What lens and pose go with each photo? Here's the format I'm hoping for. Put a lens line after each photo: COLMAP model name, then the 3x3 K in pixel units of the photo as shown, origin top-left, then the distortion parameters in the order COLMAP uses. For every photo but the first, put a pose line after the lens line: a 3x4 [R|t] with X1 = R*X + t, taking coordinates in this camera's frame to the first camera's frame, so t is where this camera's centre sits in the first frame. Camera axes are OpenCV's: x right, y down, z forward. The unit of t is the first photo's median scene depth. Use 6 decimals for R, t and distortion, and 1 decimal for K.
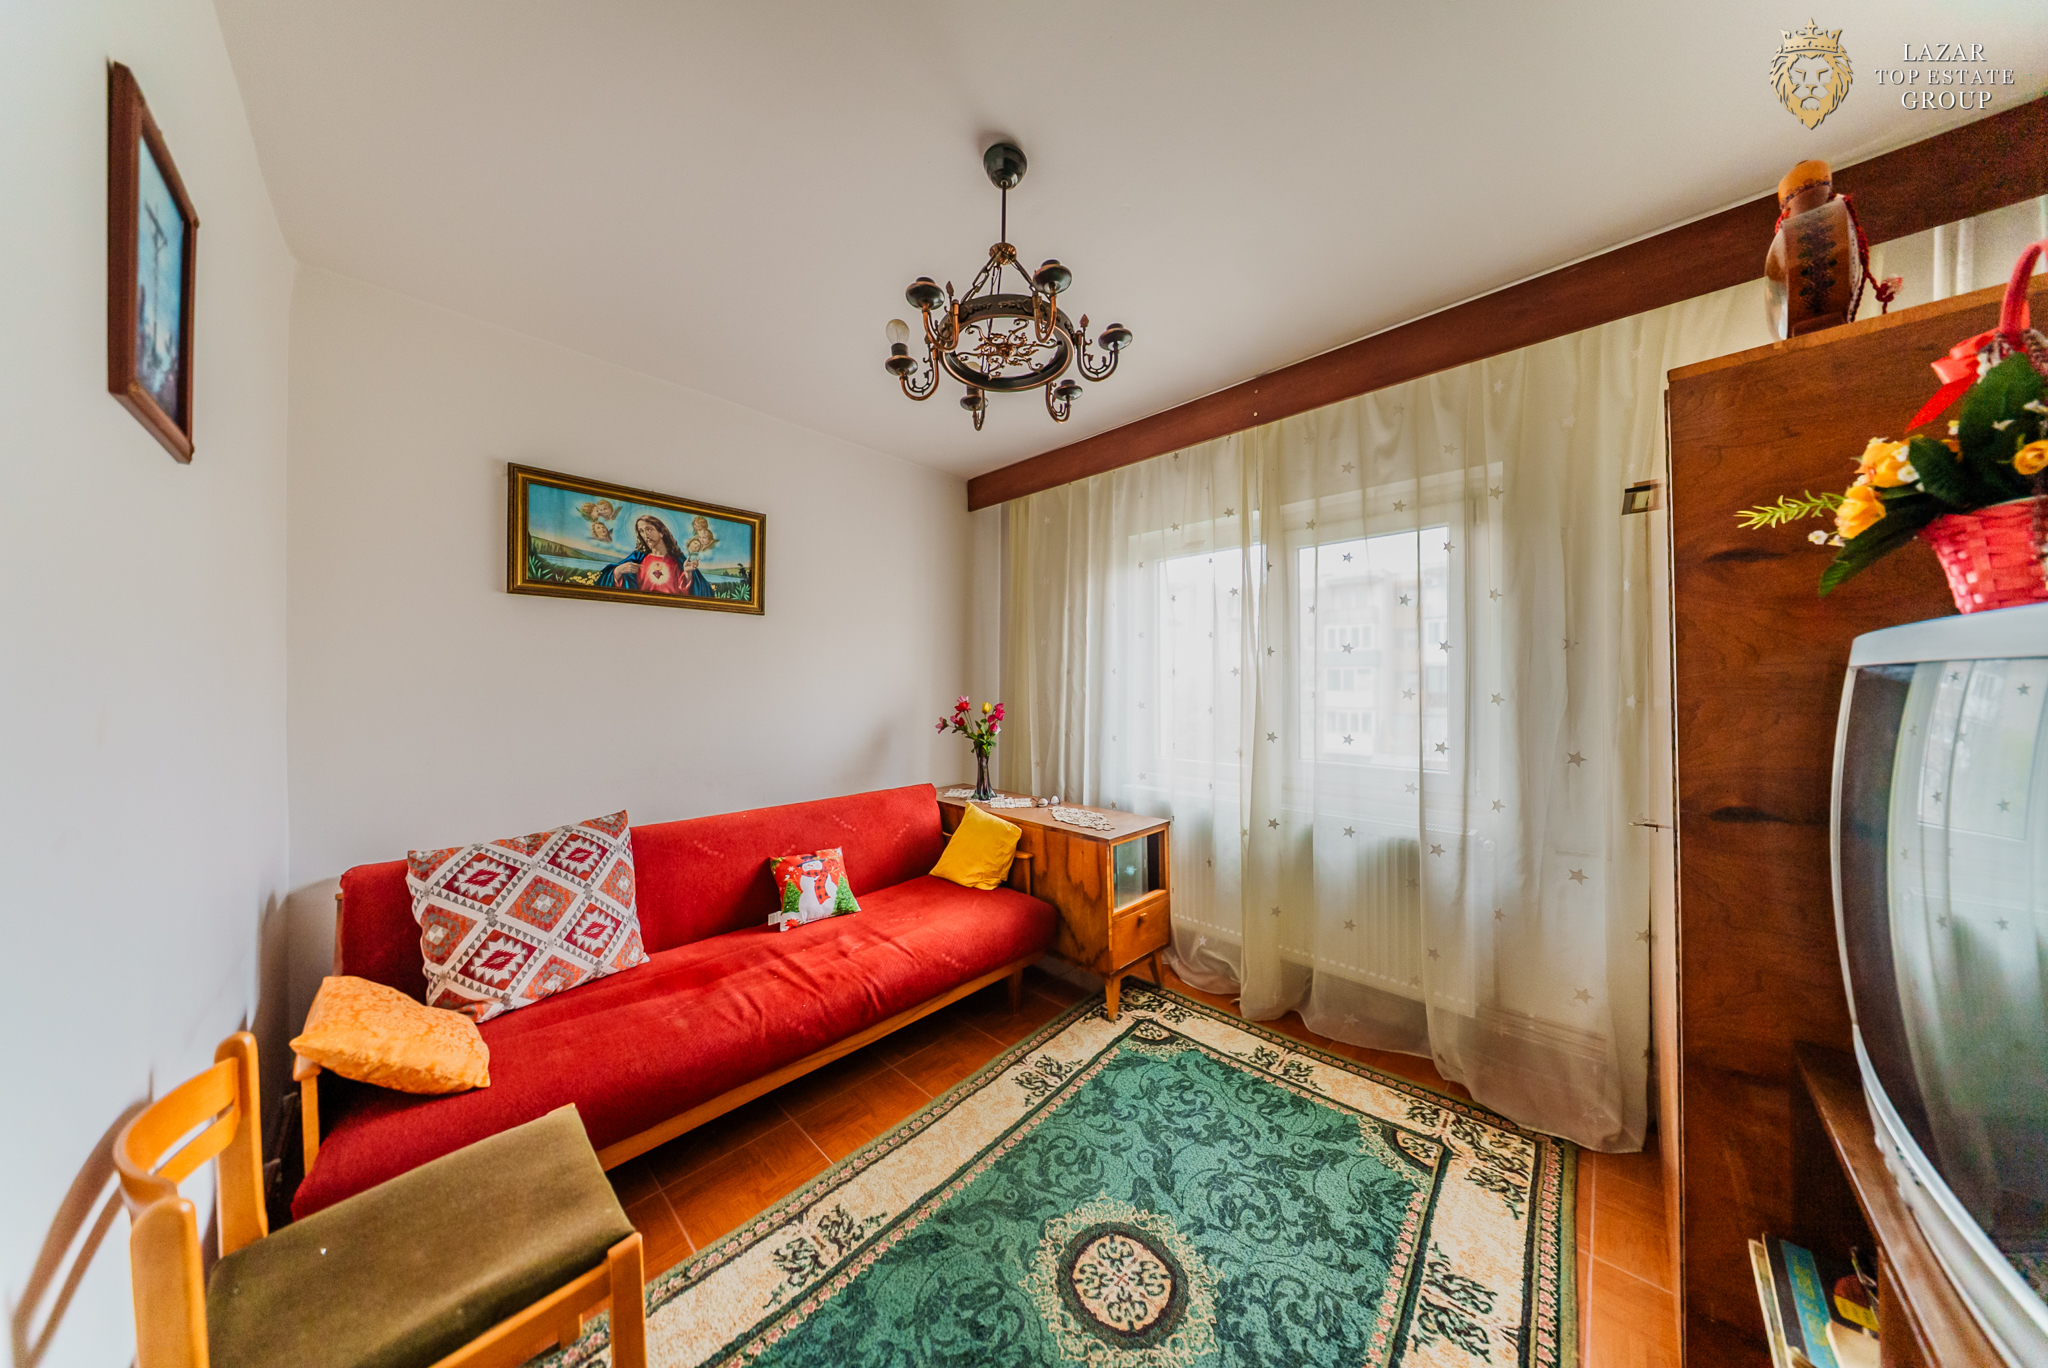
lens RADIAL K [[611.7, 0, 1019.1], [0, 611.7, 685.6], [0, 0, 1]] dist [-0.002145, -0.000762]
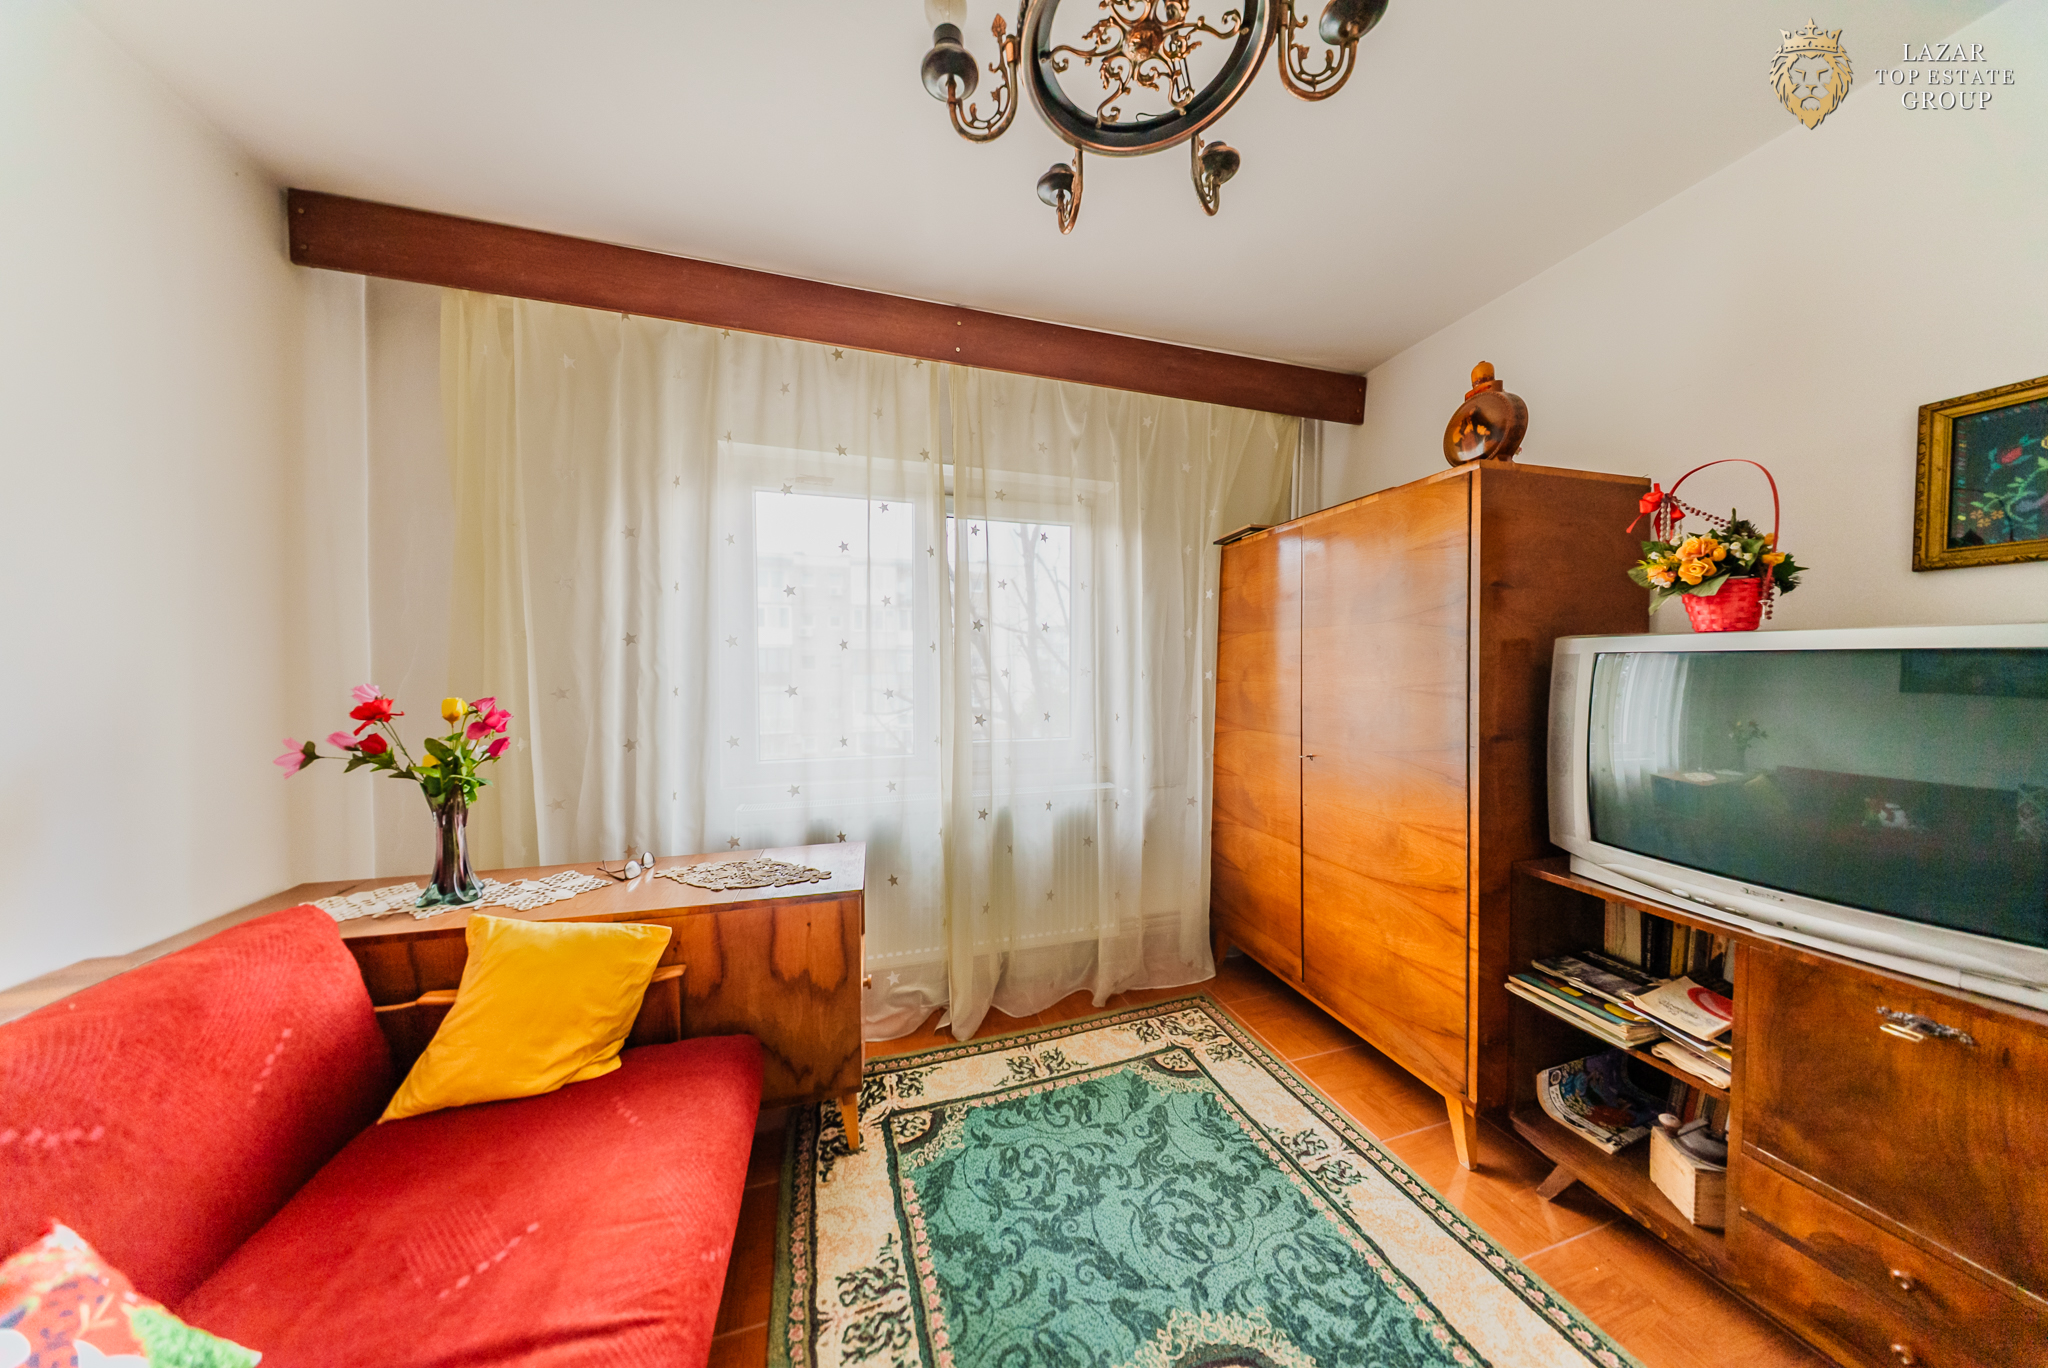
lens RADIAL K [[611.7, 0, 1026.9], [0, 611.7, 681.2], [0, 0, 1]] dist [-0.002145, -0.000762]
pose [[0.471220, -0.024945, 0.881663, -0.399452], [-0.003505, 0.999539, 0.030154, -0.001421], [-0.882009, -0.017300, 0.470915, 0.582755]]
